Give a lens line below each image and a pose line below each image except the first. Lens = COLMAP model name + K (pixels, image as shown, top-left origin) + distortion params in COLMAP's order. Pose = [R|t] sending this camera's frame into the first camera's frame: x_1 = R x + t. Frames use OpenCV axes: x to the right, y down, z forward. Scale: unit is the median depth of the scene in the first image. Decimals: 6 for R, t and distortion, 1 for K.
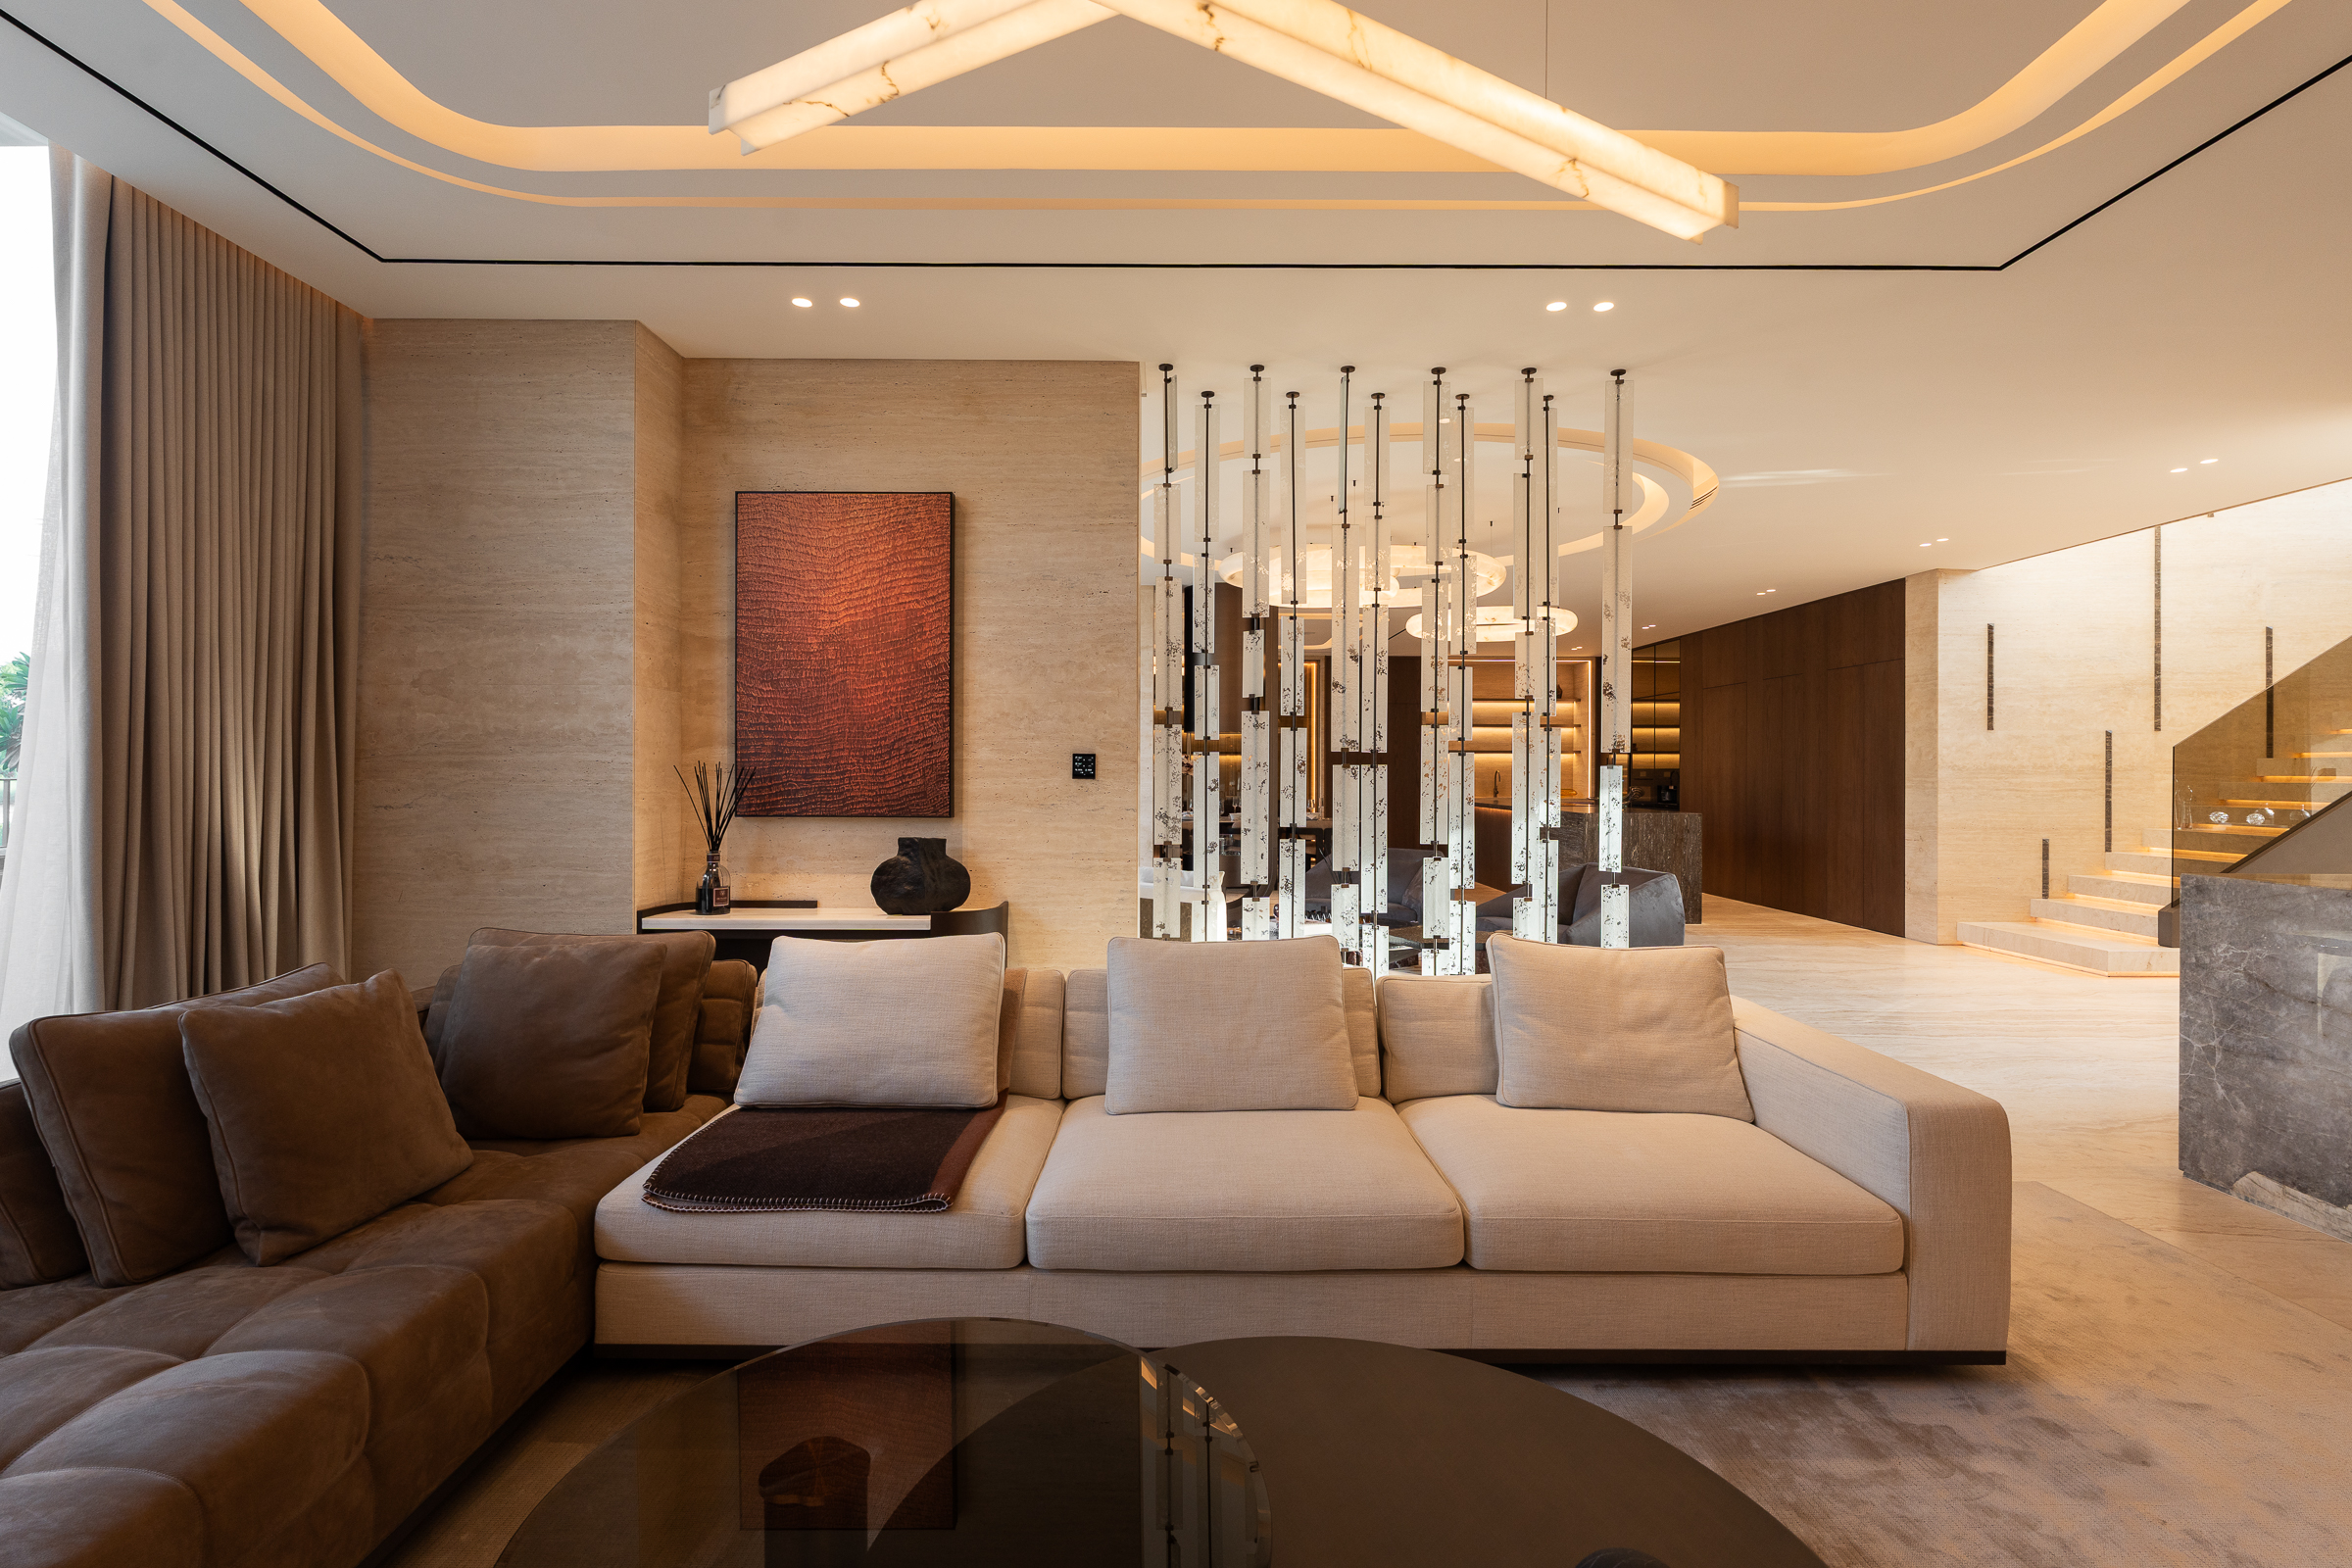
lens RADIAL K [[1068.0, 0, 1166.5], [0, 1068.0, 765.9], [0, 0, 1]] dist [-0.009359, 0.003964]
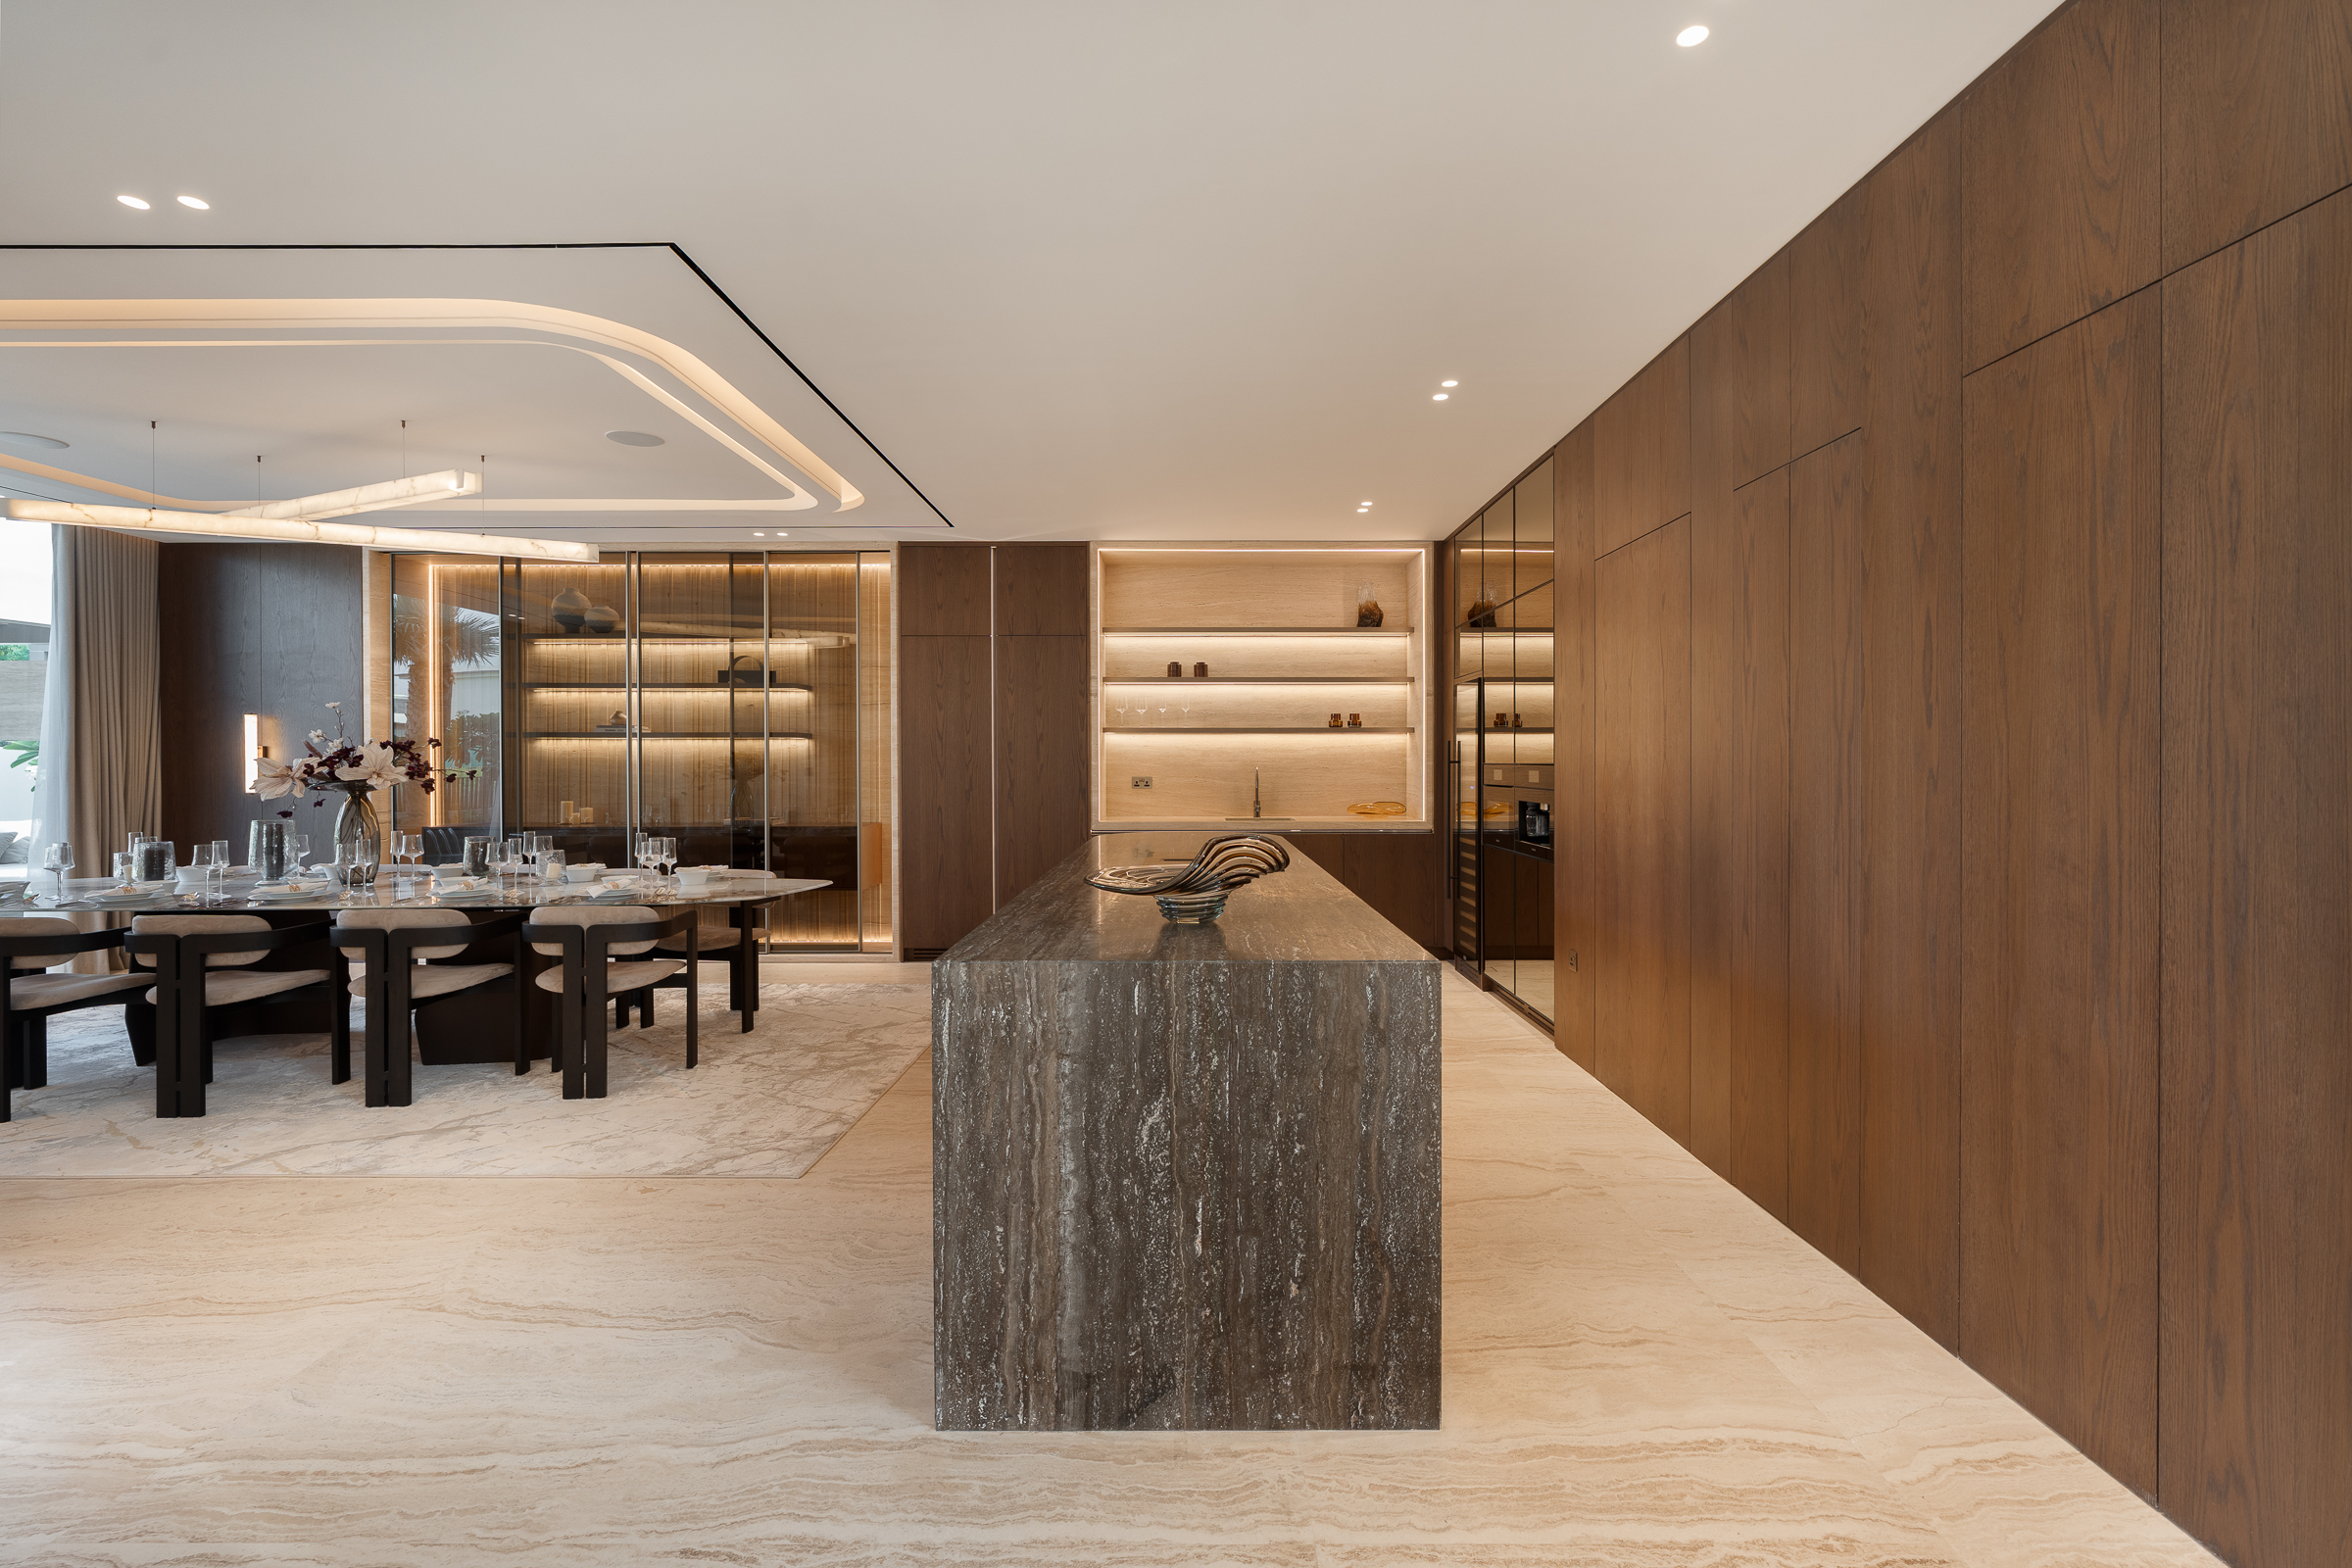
lens RADIAL K [[1068.0, 0, 1200.6], [0, 1068.0, 768.0], [0, 0, 1]] dist [-0.009359, 0.003964]
pose [[0.999966, -0.004708, -0.006744, 0.511206], [0.004783, 0.999926, 0.011206, -0.001193], [0.006690, -0.011238, 0.999914, 0.770778]]
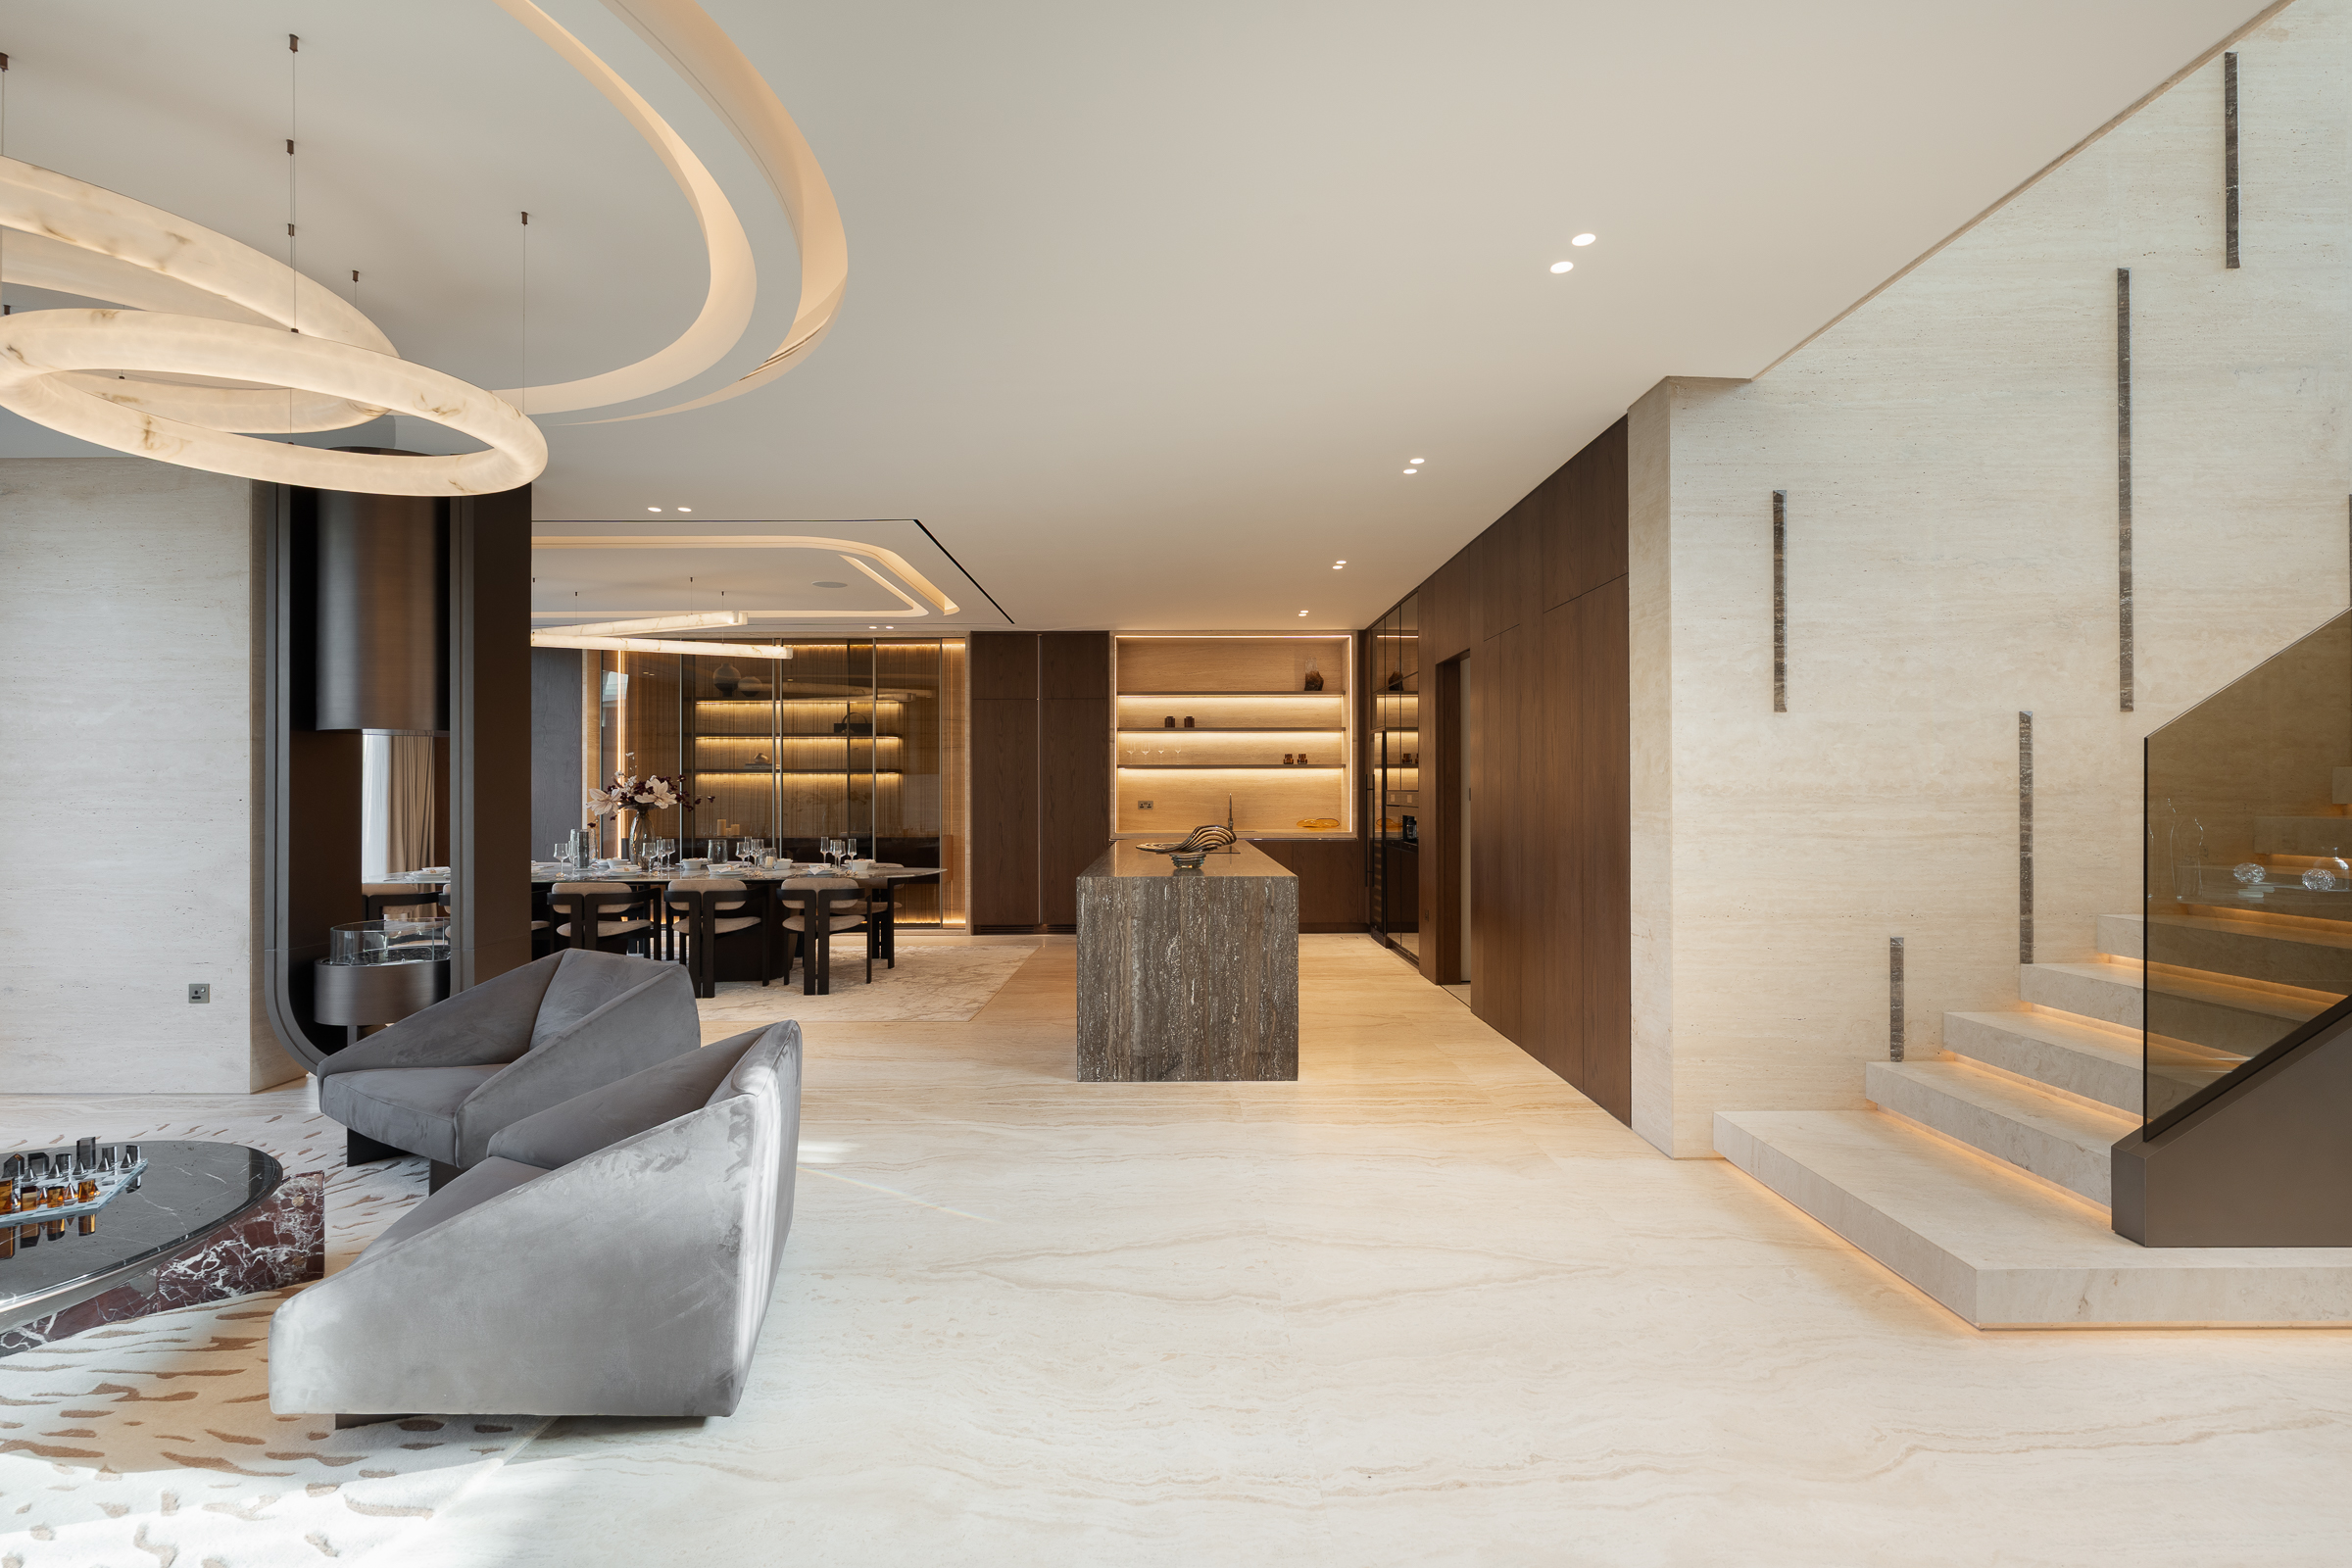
lens RADIAL K [[1068.0, 0, 1197.3], [0, 1068.0, 778.0], [0, 0, 1]] dist [-0.009359, 0.003964]
pose [[0.999973, -0.006204, 0.003927, 0.509958], [0.006224, 0.999968, -0.004986, -0.002947], [-0.003895, 0.005010, 0.999980, 0.520748]]
